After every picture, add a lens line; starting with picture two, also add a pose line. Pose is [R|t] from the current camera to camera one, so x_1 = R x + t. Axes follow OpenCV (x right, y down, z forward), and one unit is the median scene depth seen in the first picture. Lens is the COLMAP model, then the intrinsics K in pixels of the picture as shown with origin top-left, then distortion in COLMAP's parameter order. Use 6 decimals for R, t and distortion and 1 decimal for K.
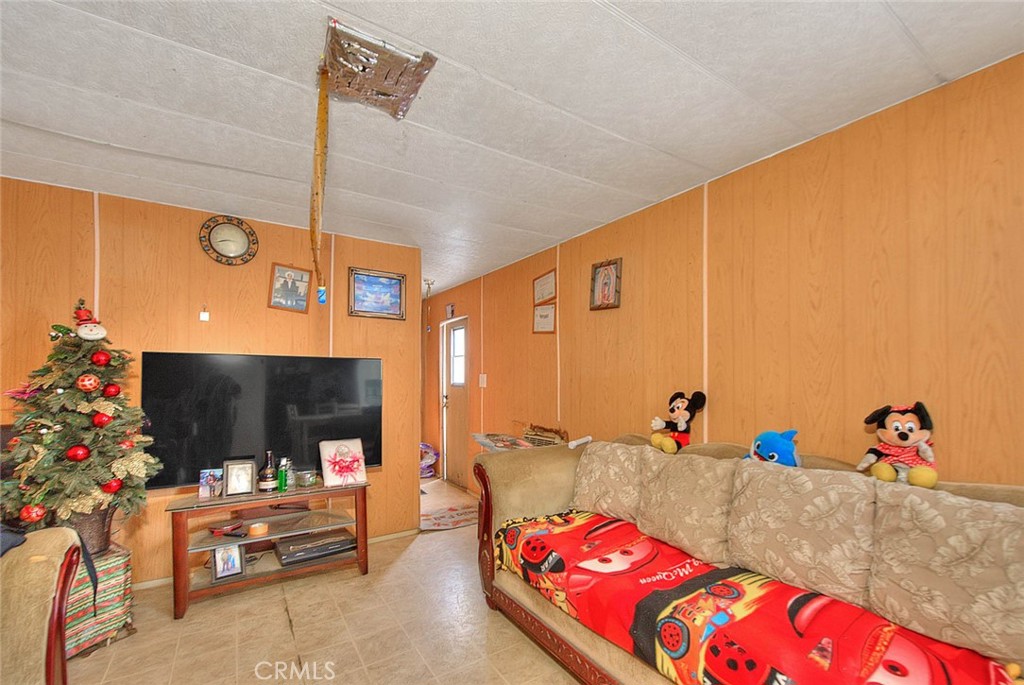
lens RADIAL K [[430.3, 0, 512.2], [0, 430.3, 371.0], [0, 0, 1]] dist [0.000572, -0.000414]
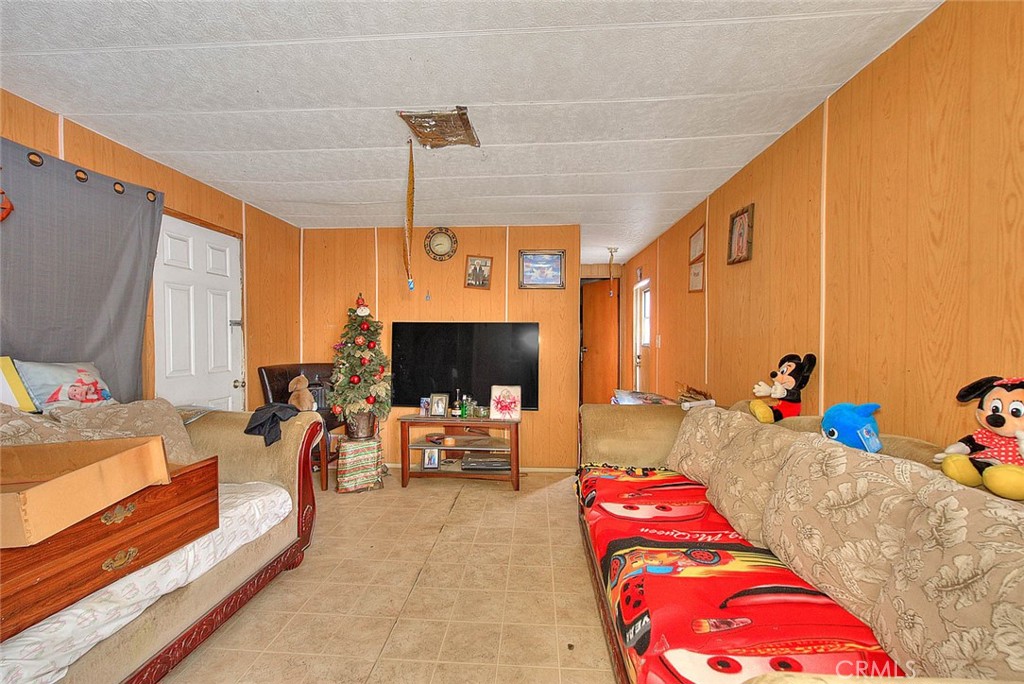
lens RADIAL K [[419.5, 0, 512.0], [0, 419.5, 342.0], [0, 0, 1]] dist [-0.000480, -0.000054]
pose [[0.801203, 0.006062, -0.598361, 0.495969], [0.007448, 0.999770, 0.020101, 0.003659], [0.598346, -0.020562, 0.800974, -0.005275]]
